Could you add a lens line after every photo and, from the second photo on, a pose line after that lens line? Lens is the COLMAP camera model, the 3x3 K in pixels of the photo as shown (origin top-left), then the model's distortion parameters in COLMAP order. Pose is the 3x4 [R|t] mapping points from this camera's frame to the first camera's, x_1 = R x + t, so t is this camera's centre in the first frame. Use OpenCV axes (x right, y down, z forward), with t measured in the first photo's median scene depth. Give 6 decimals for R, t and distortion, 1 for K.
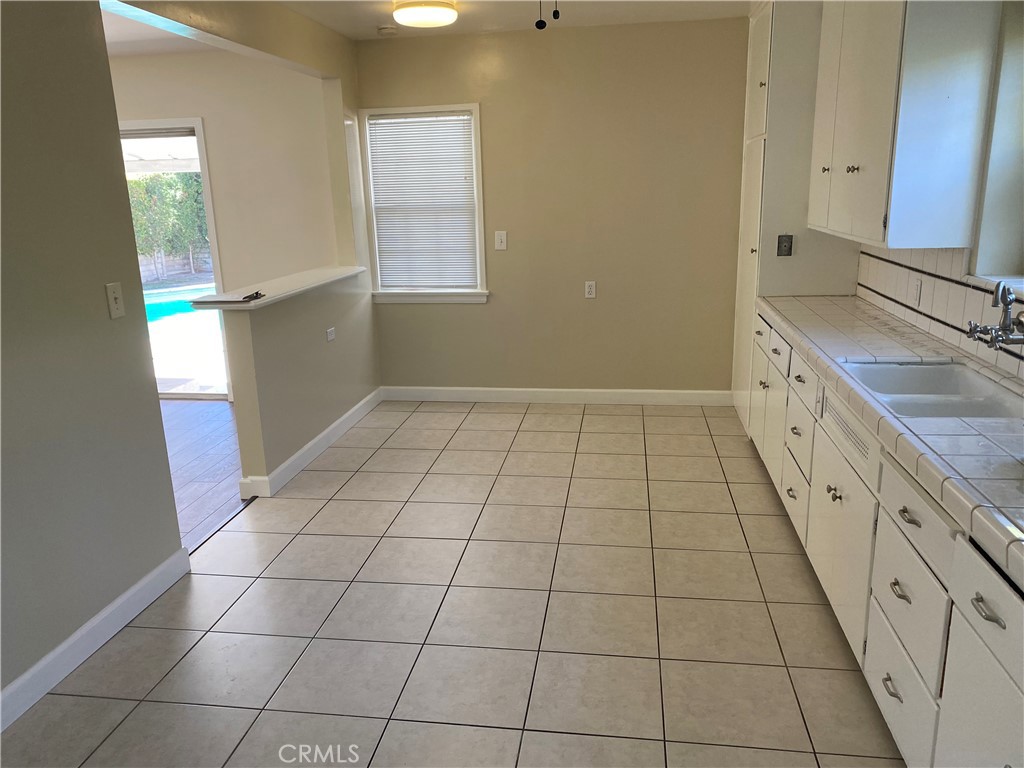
lens RADIAL K [[787.1, 0, 504.4], [0, 787.1, 390.5], [0, 0, 1]] dist [0.050686, -0.051362]
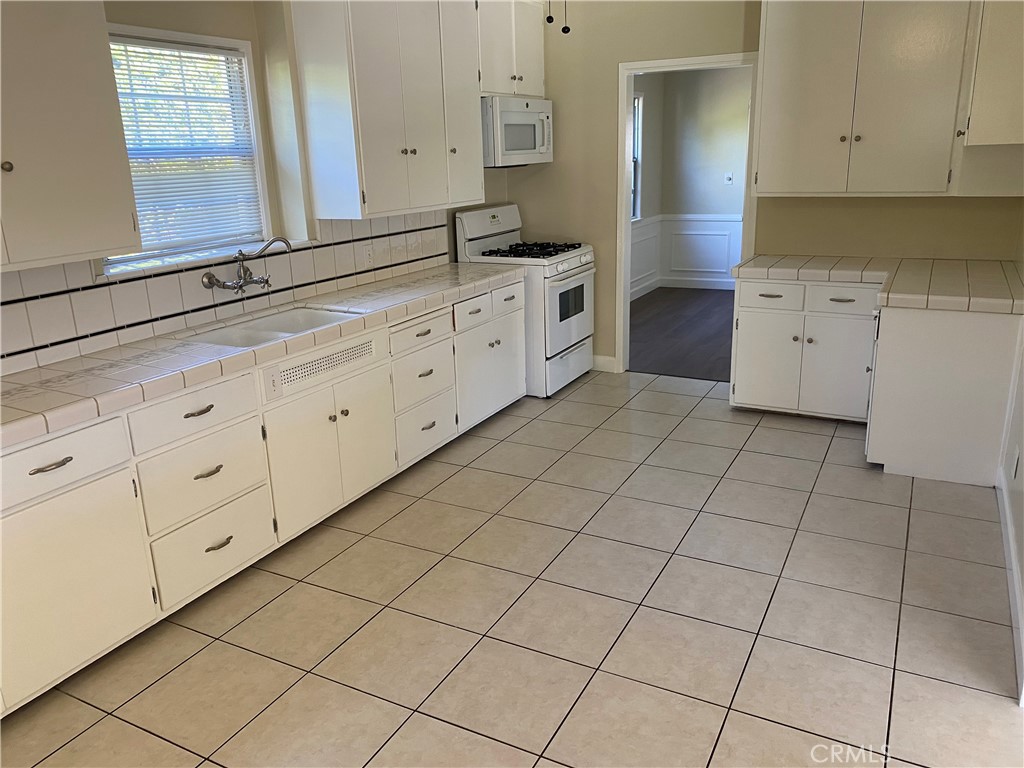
lens RADIAL K [[787.1, 0, 509.1], [0, 787.1, 382.8], [0, 0, 1]] dist [0.050686, -0.051362]
pose [[-0.944252, -0.031748, 0.327690, -0.224529], [0.142175, 0.858420, 0.492851, -0.444062], [-0.296943, 0.511965, -0.806050, 1.709298]]
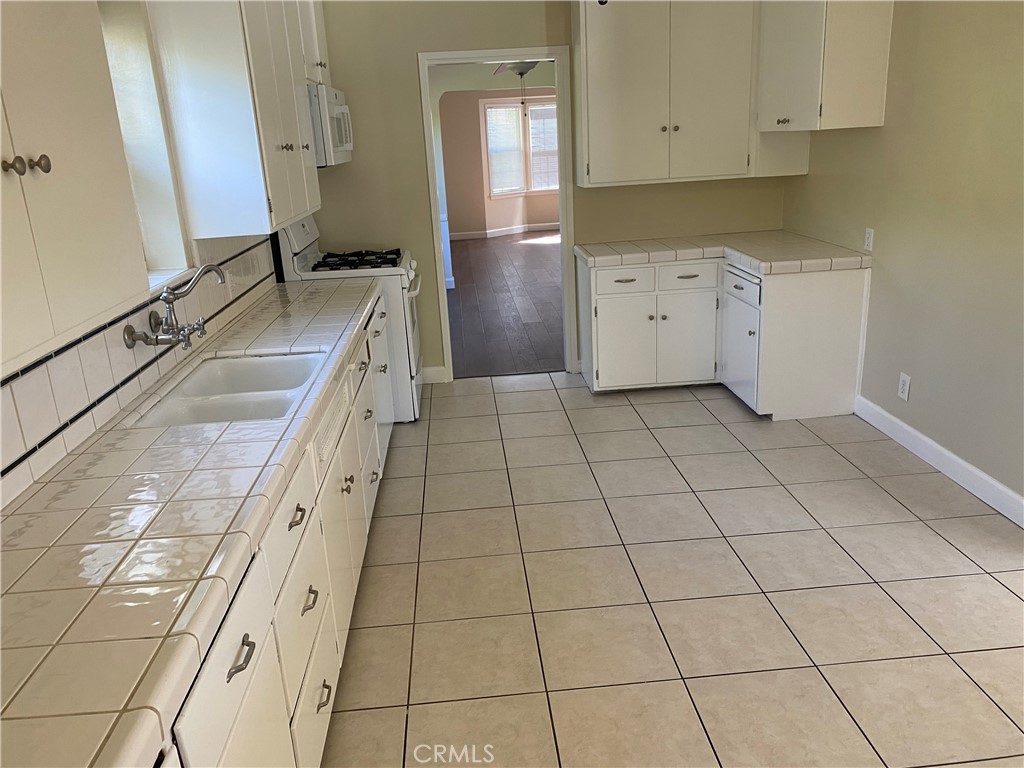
lens RADIAL K [[787.1, 0, 527.1], [0, 787.1, 380.3], [0, 0, 1]] dist [0.050686, -0.051362]
pose [[-0.966312, 0.151314, -0.208196, 0.344287], [0.019071, 0.848797, 0.528375, -0.436948], [0.256667, 0.506604, -0.823088, 1.606318]]
